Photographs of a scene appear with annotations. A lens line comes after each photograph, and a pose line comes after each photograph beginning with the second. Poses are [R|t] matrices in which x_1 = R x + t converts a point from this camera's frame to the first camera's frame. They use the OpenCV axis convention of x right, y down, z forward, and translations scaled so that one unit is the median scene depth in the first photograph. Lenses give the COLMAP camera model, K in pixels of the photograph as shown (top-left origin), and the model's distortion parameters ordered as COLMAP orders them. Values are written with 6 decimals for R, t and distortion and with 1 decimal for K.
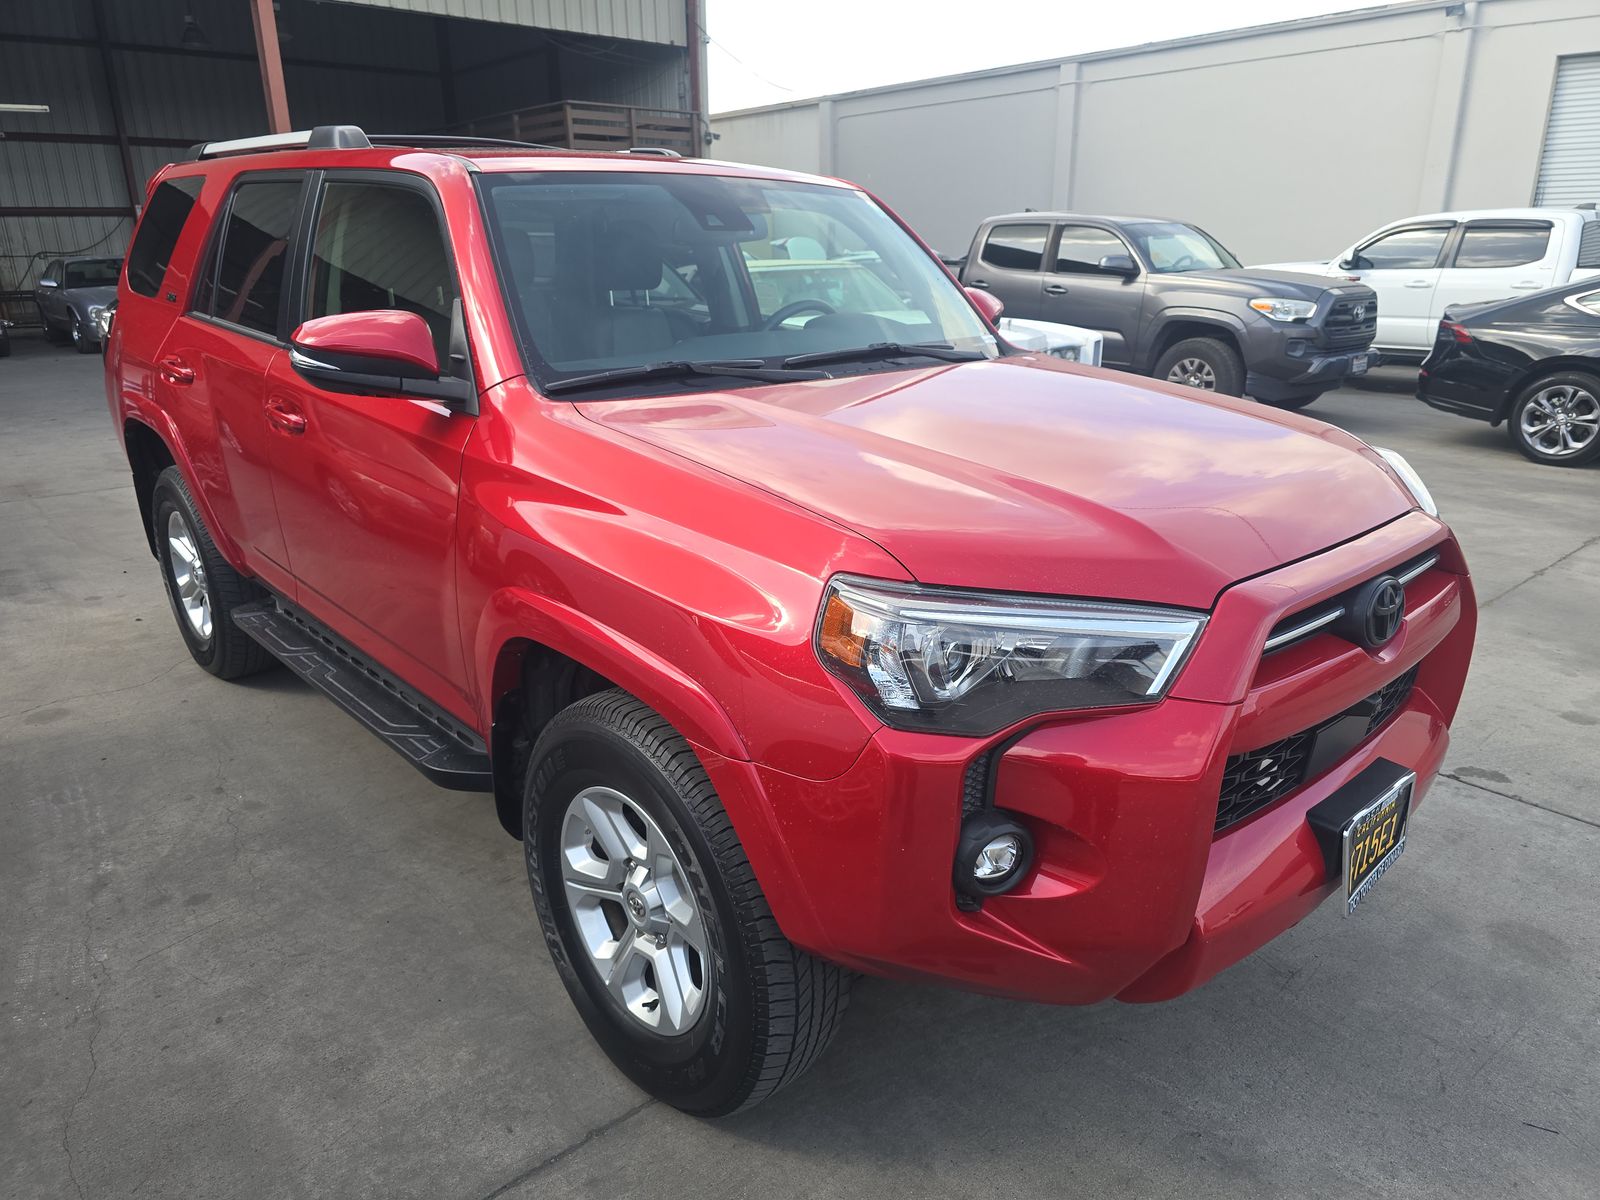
lens RADIAL K [[1091.2, 0, 800.0], [0, 1091.2, 600.0], [0, 0, 1]] dist [0.067134, -0.064173]
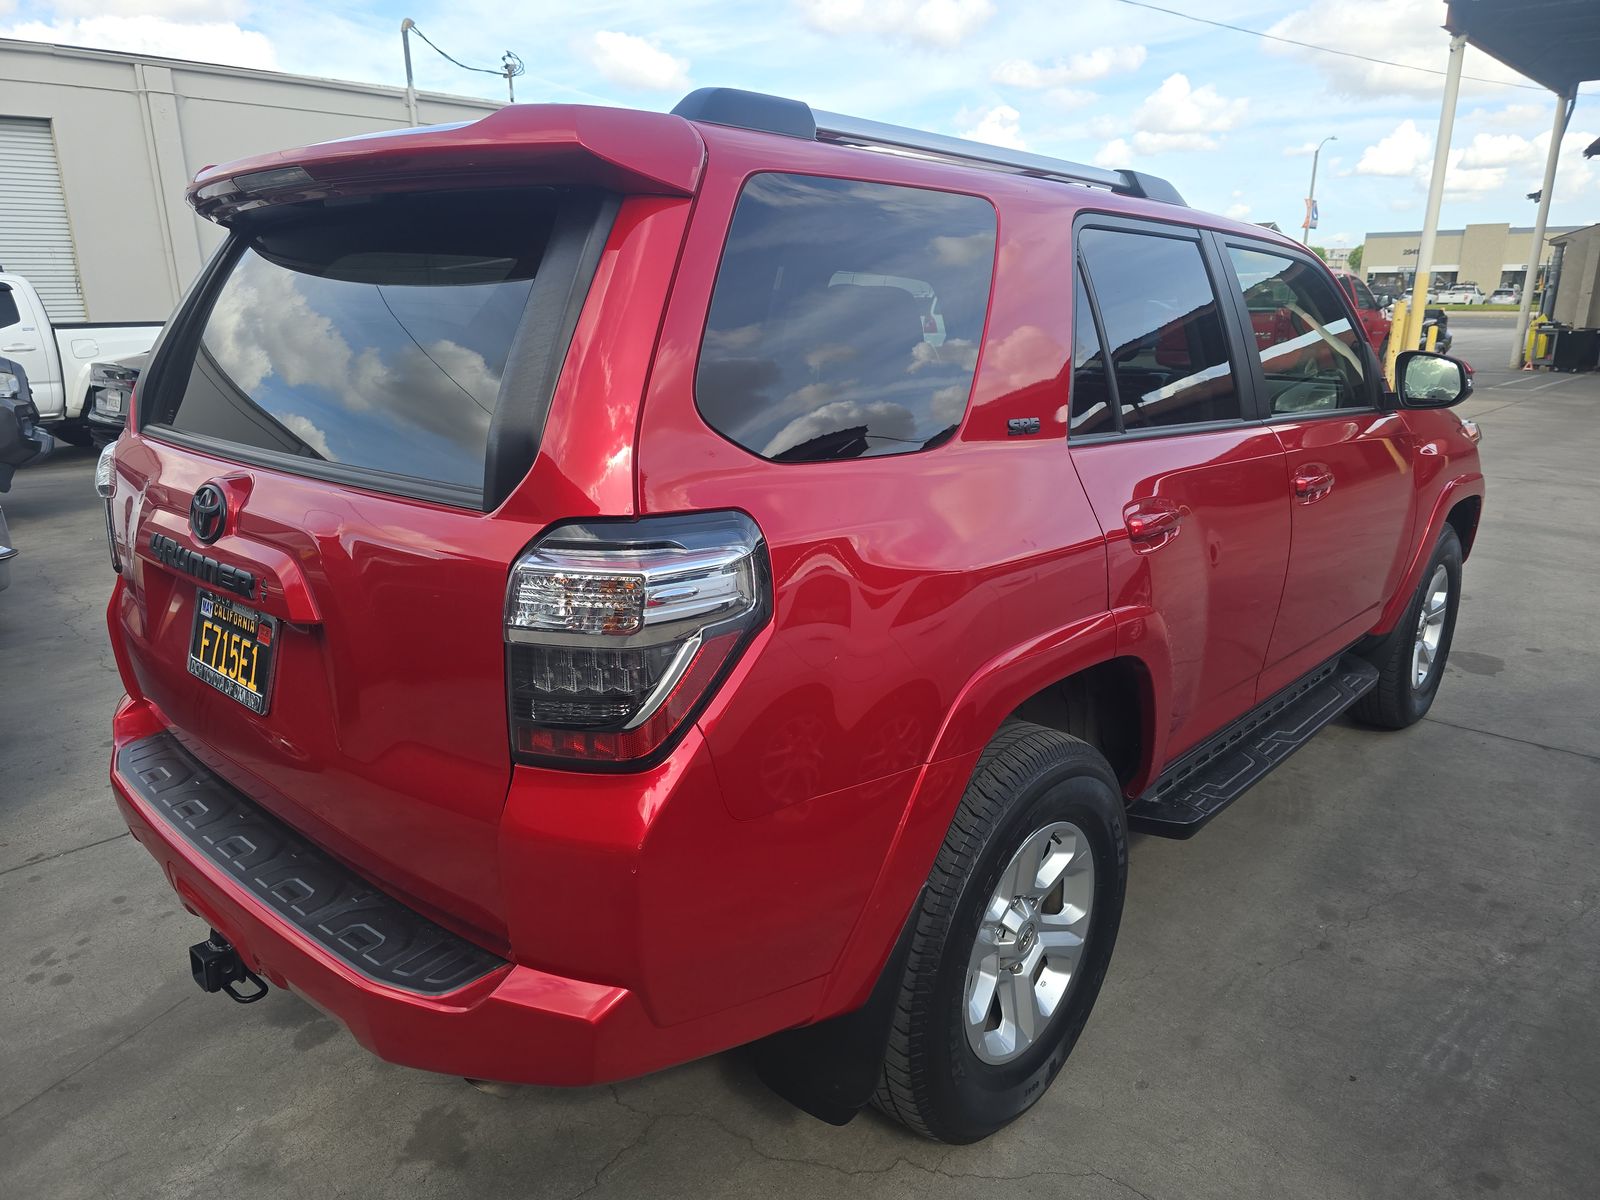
lens RADIAL K [[1091.2, 0, 800.0], [0, 1091.2, 600.0], [0, 0, 1]] dist [0.067134, -0.064173]
pose [[-0.101794, -0.273768, 0.956394, -0.645289], [0.305586, 0.906300, 0.291954, -0.230568], [-0.946708, 0.321980, -0.008596, 0.688193]]
